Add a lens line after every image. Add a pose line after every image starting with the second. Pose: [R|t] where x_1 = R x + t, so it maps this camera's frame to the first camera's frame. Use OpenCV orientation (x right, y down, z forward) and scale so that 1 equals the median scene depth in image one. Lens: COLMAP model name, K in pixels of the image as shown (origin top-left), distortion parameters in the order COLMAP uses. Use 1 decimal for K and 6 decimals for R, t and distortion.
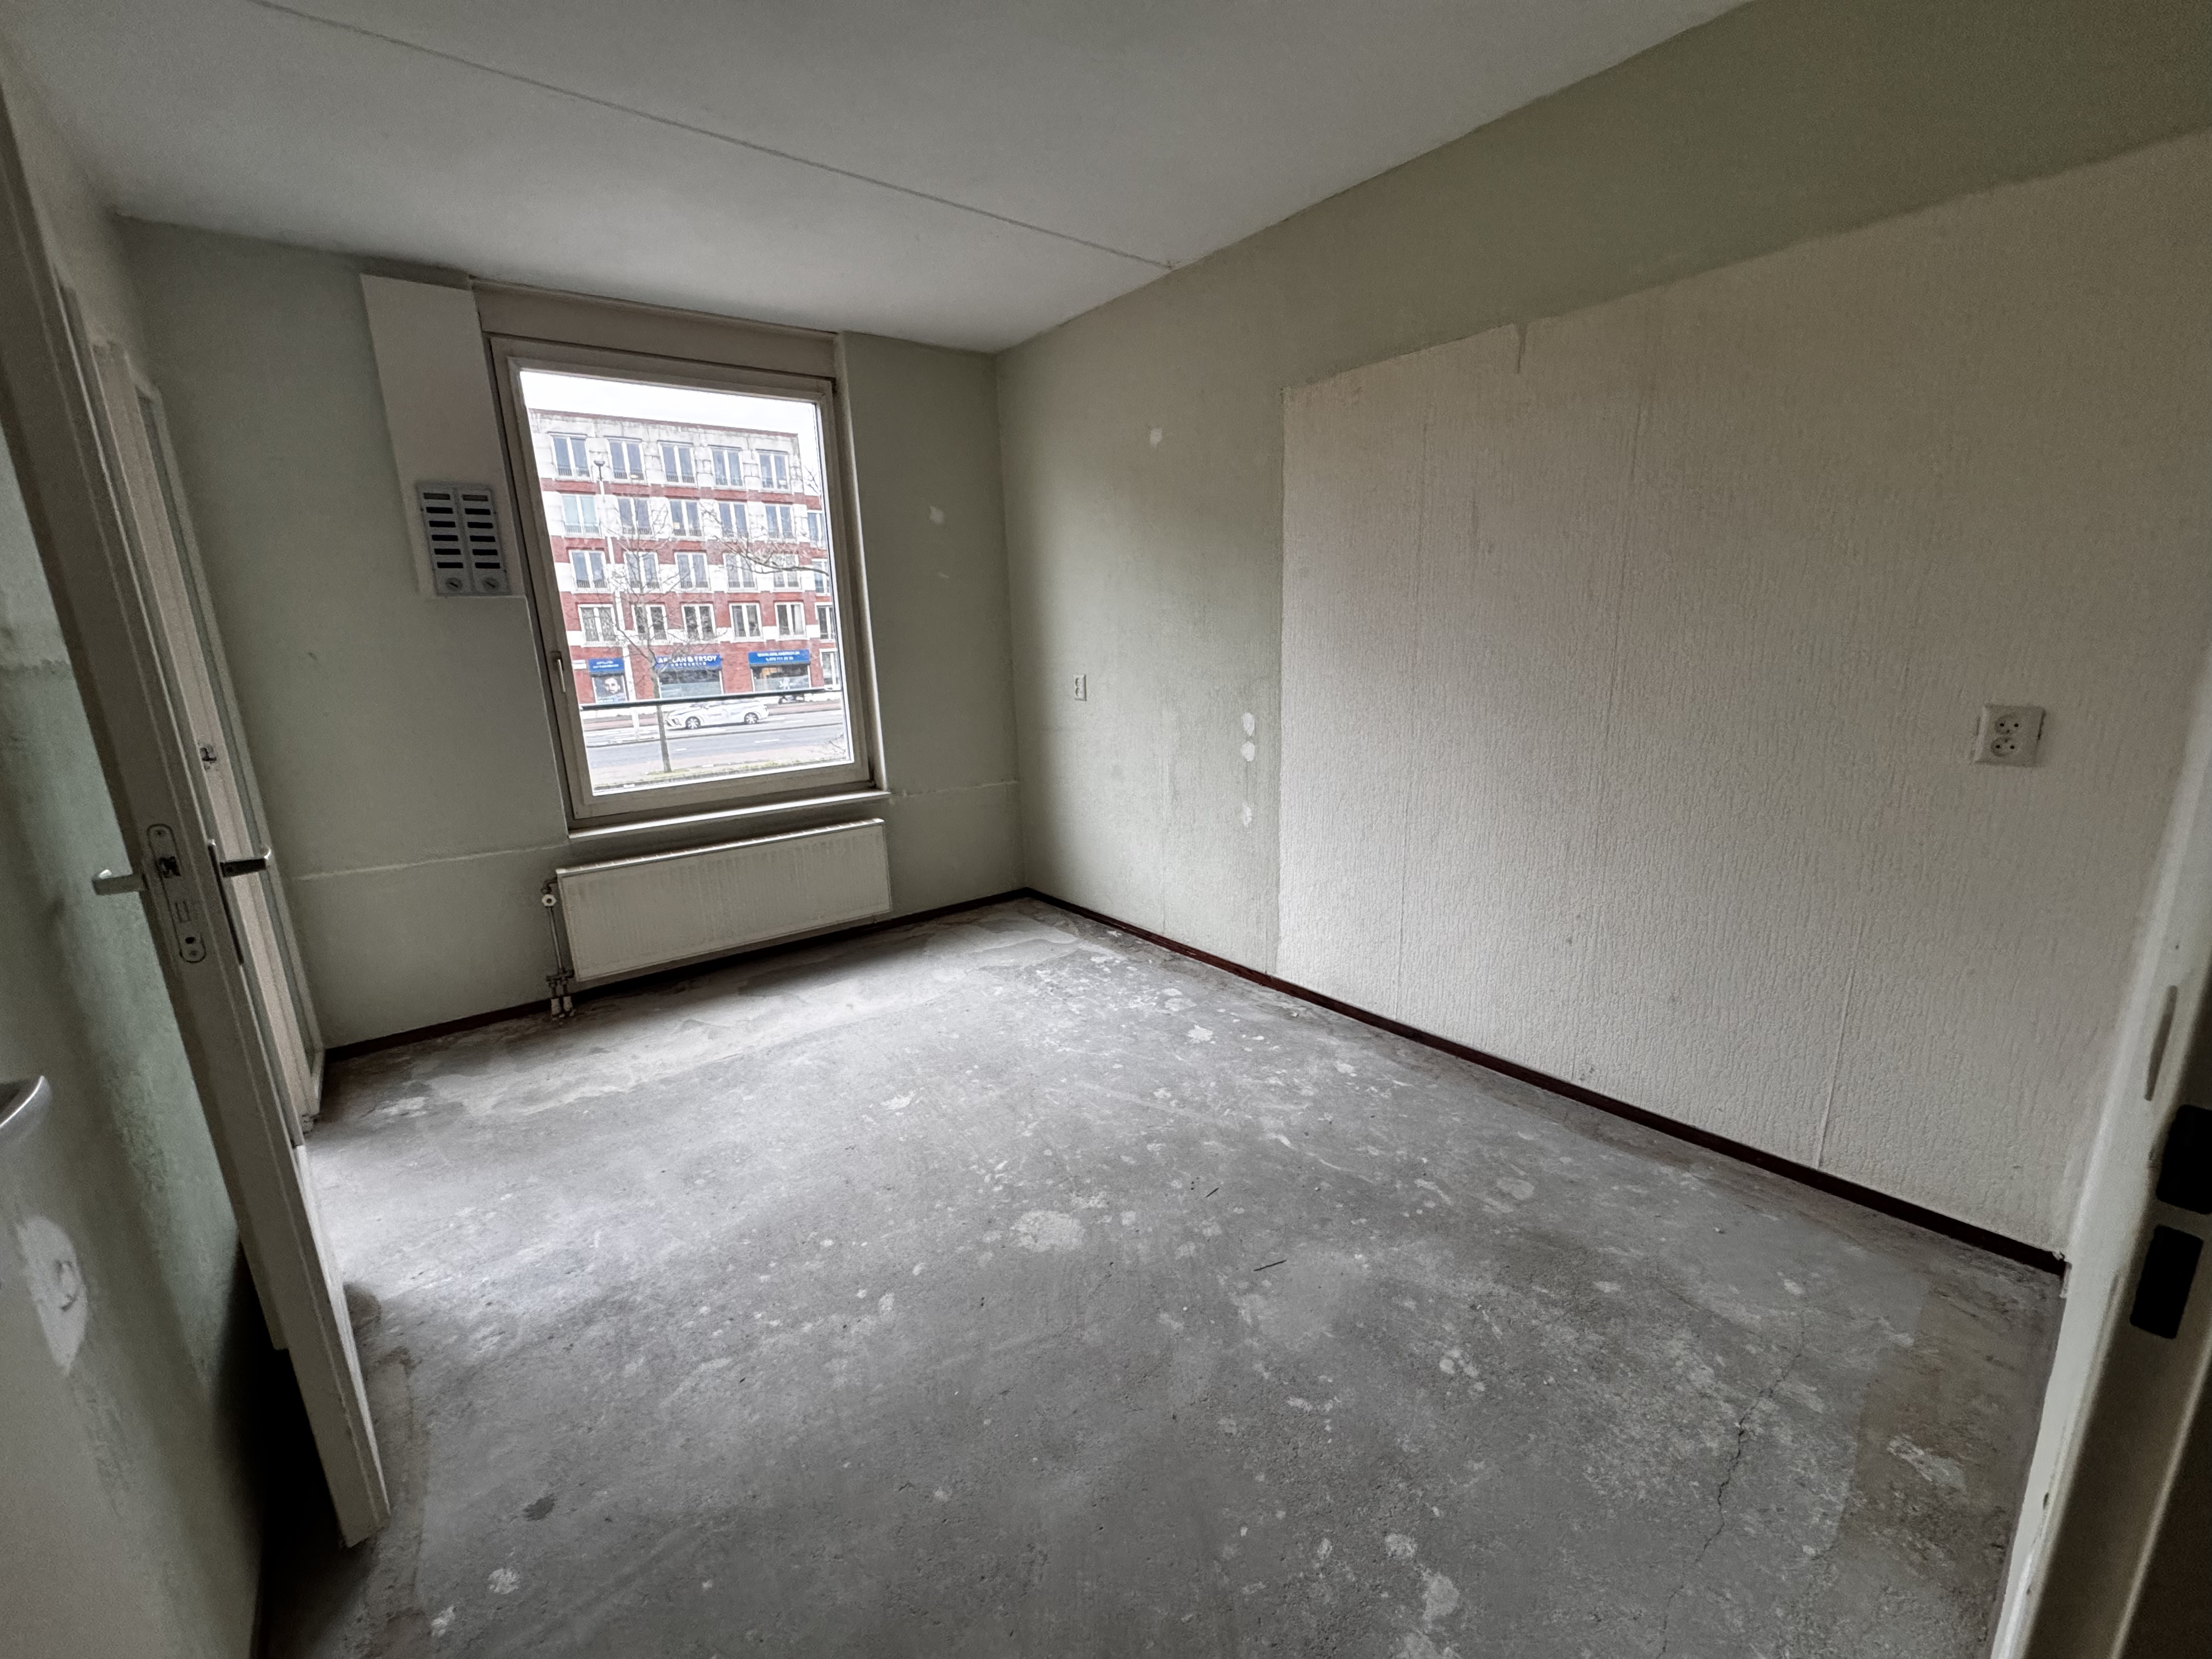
lens RADIAL K [[866.7, 0, 1097.7], [0, 866.7, 830.8], [0, 0, 1]] dist [-0.000962, -0.000016]
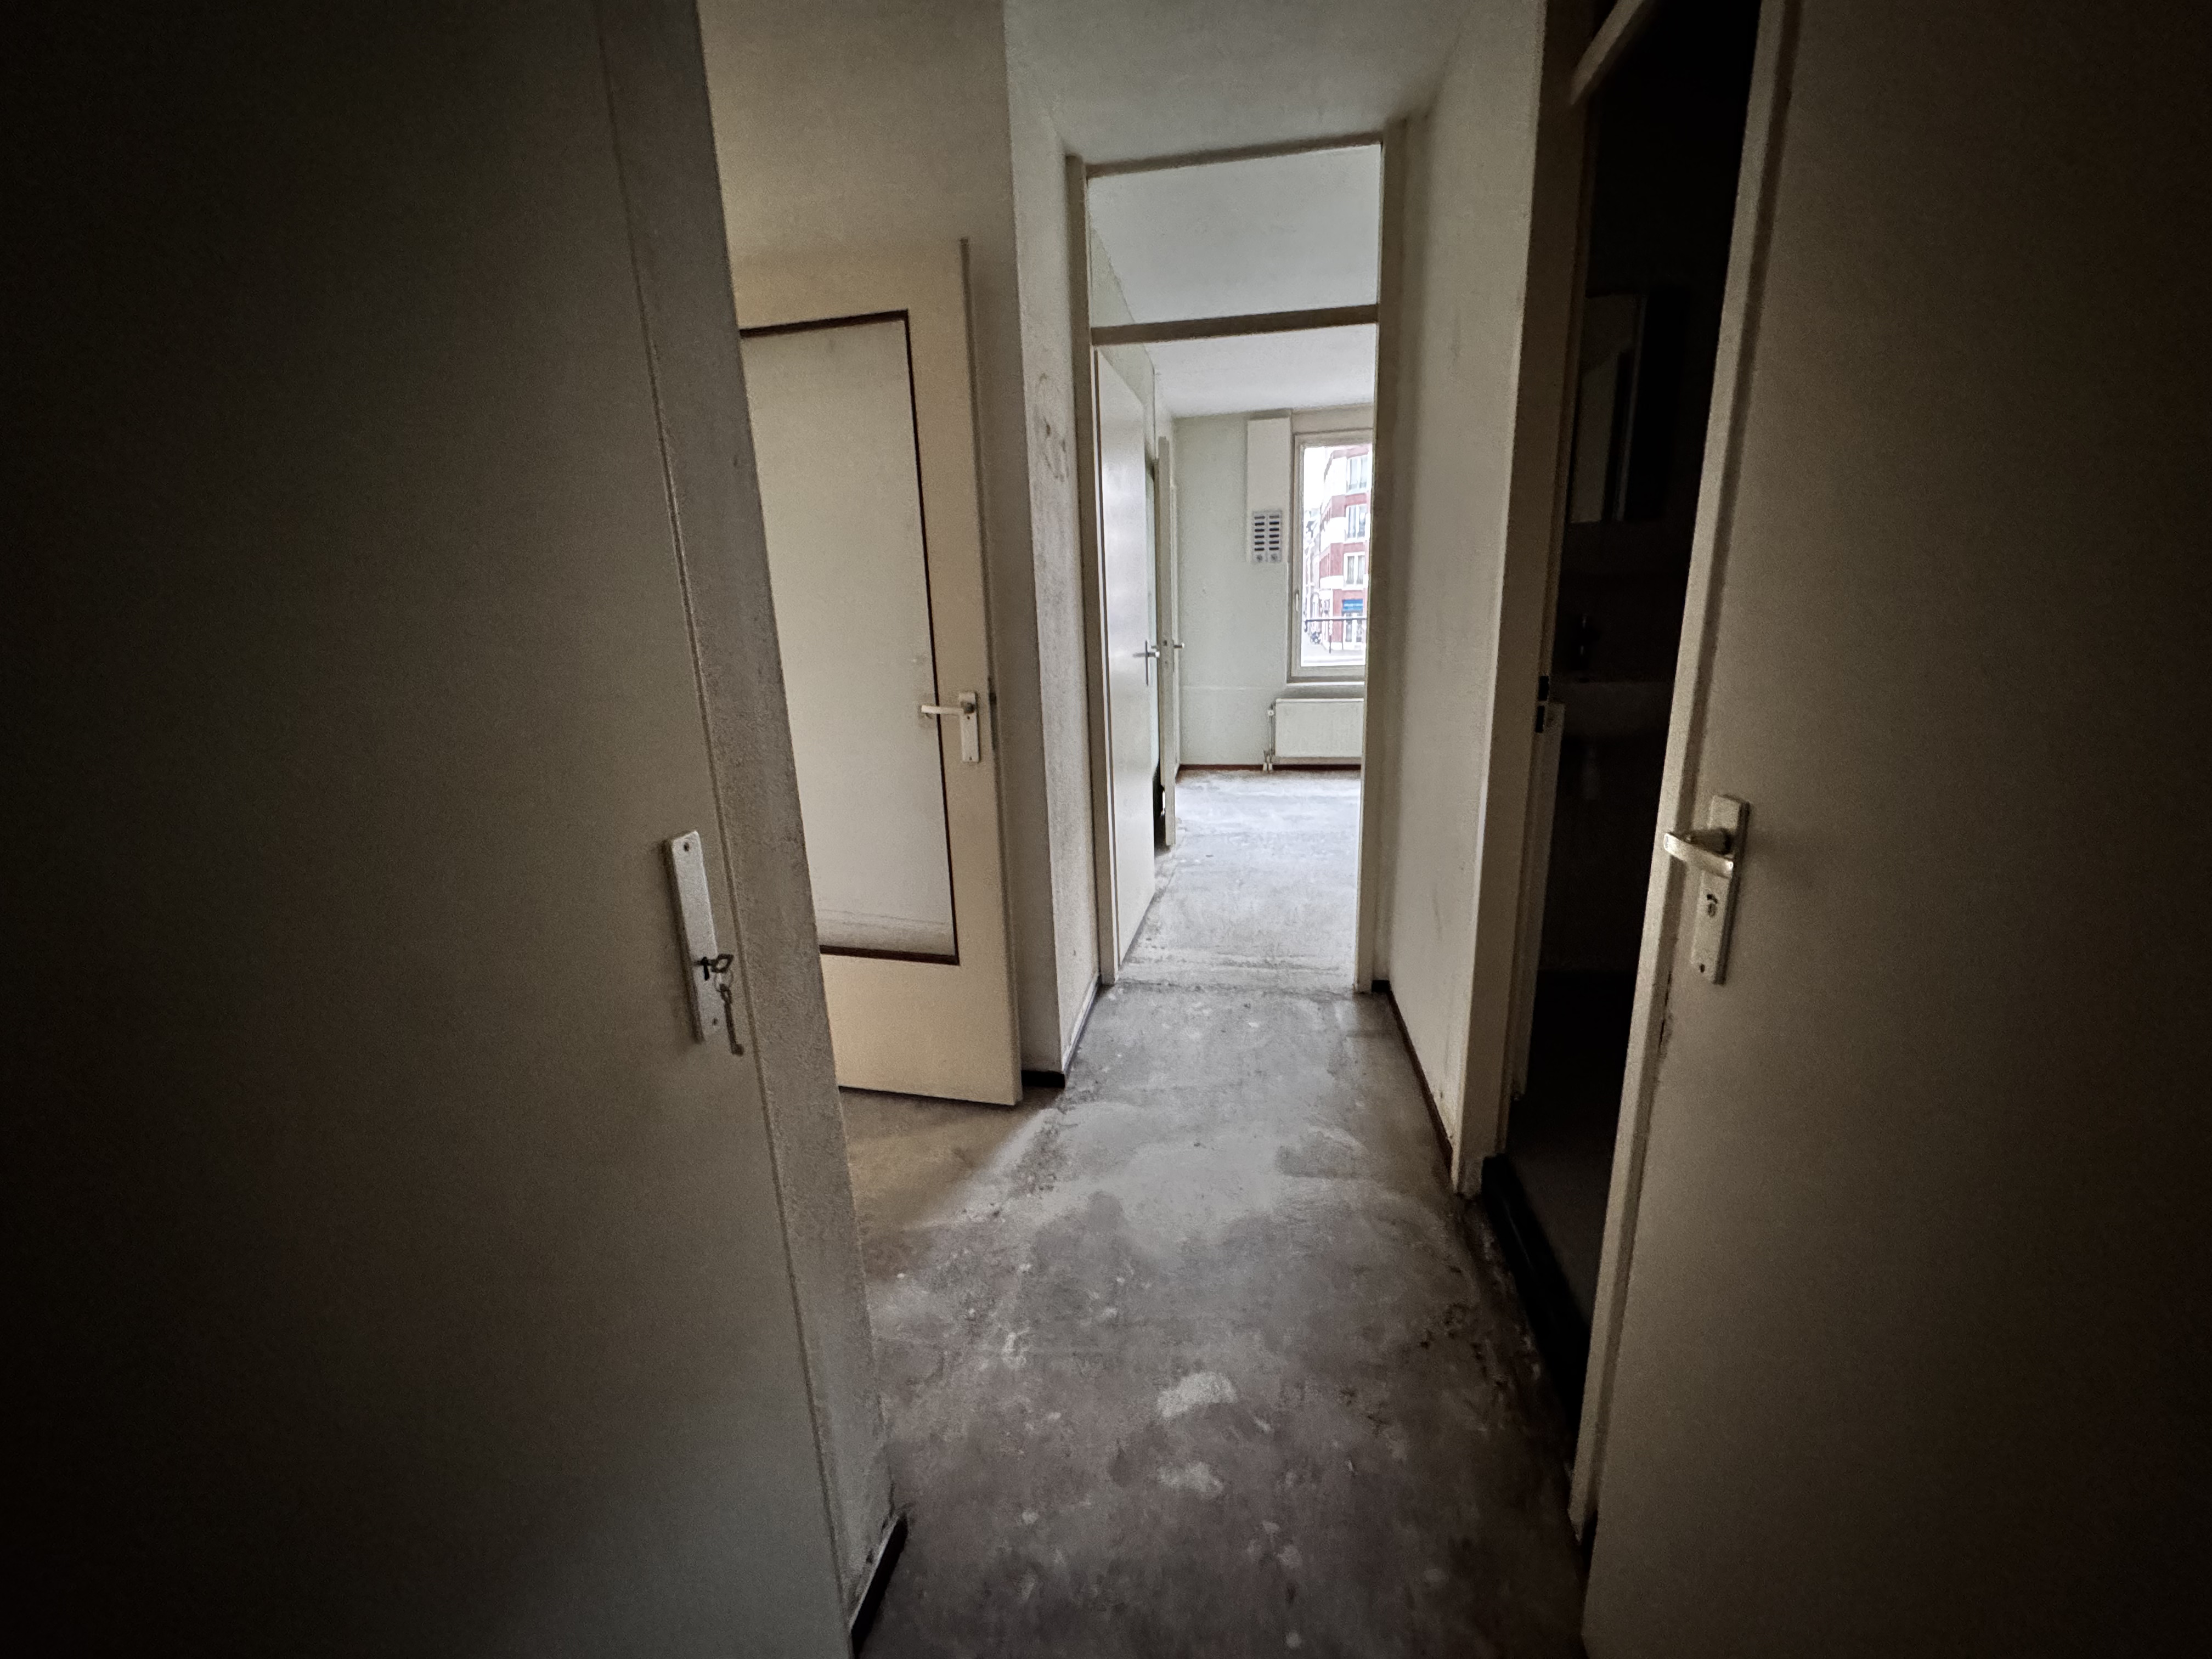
lens RADIAL K [[866.7, 0, 1102.5], [0, 866.7, 829.1], [0, 0, 1]] dist [-0.000962, -0.000016]
pose [[0.658293, 0.200625, -0.725534, 0.692522], [-0.151984, 0.979404, 0.132927, 0.145727], [0.737259, 0.022765, 0.675226, -0.720404]]
